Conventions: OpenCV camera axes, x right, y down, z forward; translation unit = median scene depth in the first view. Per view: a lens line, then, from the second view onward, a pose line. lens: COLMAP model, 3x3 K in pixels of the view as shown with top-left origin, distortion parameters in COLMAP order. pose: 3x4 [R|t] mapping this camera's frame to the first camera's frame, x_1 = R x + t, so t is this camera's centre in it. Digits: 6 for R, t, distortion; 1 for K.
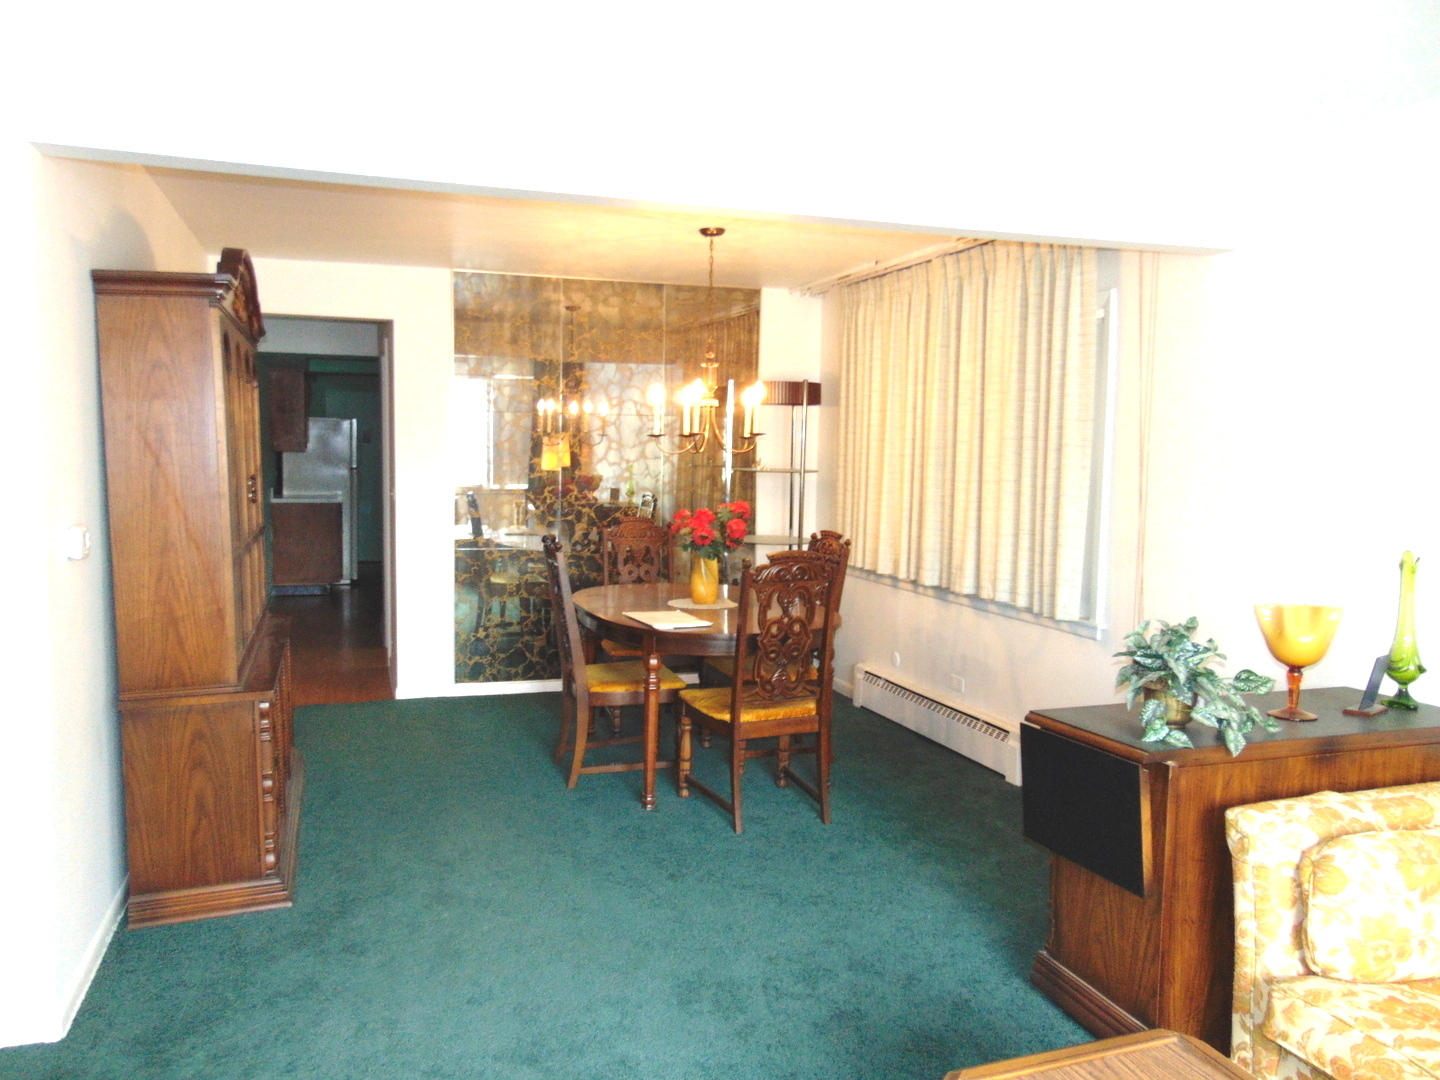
lens RADIAL K [[1083.9, 0, 713.2], [0, 1083.9, 542.4], [0, 0, 1]] dist [-0.044968, 0.094355]
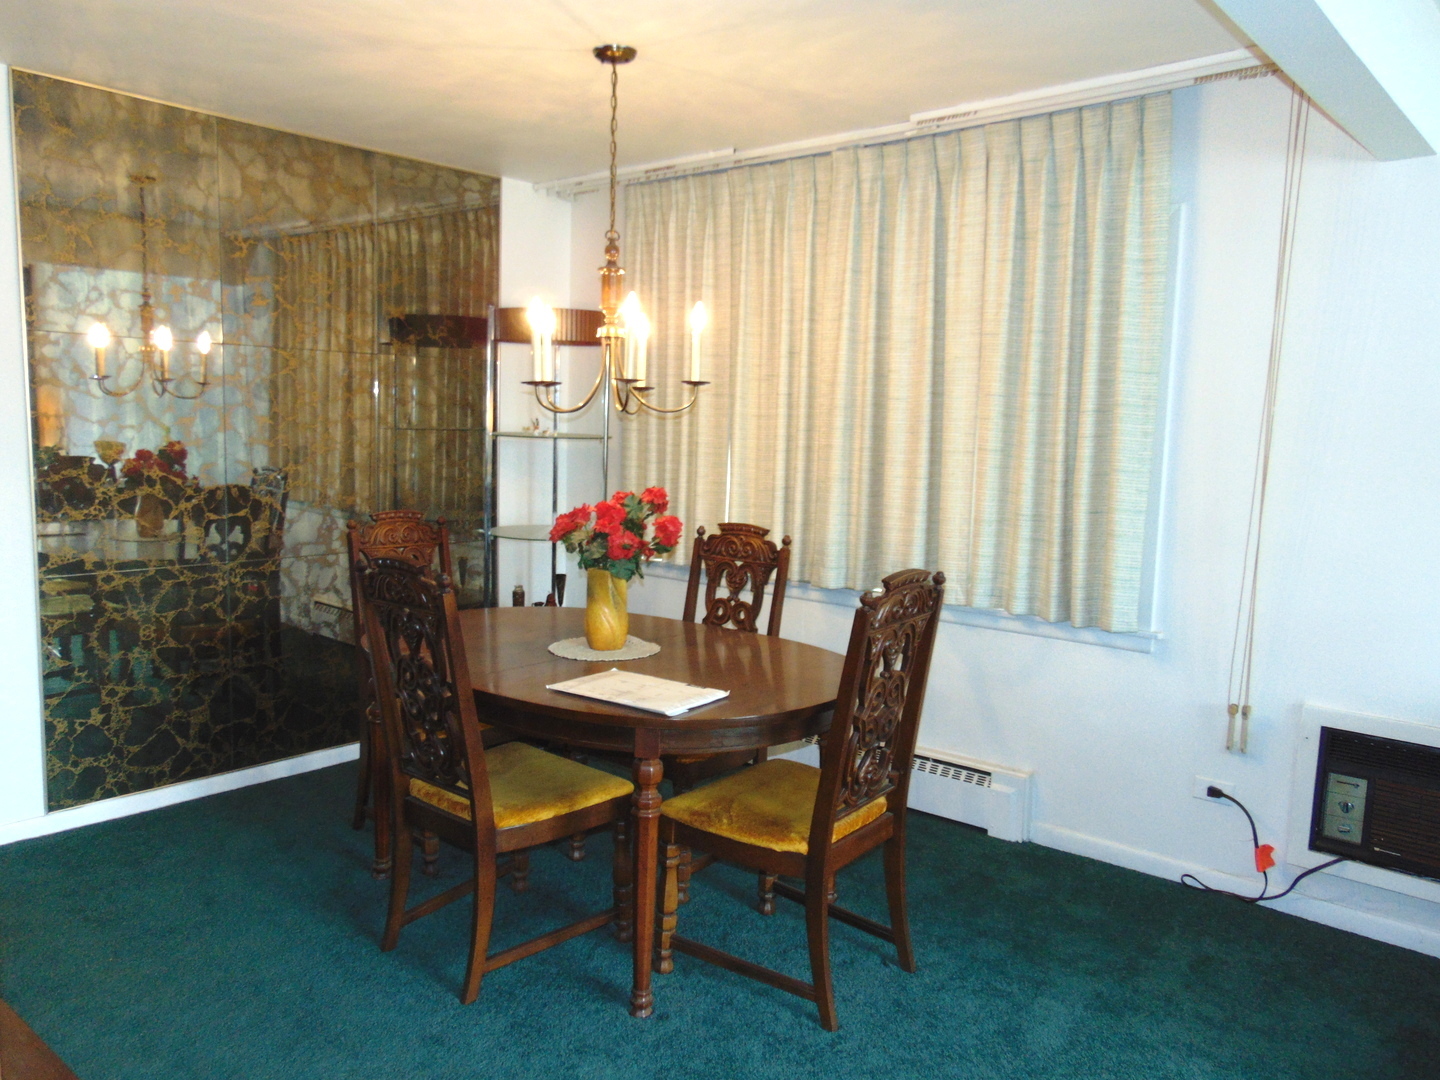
lens RADIAL K [[1083.9, 0, 713.2], [0, 1083.9, 542.4], [0, 0, 1]] dist [-0.044968, 0.094355]
pose [[0.861114, -0.054449, 0.505488, -0.220034], [0.033830, 0.998182, 0.049890, -0.028549], [-0.507286, -0.025860, 0.861390, 0.336262]]
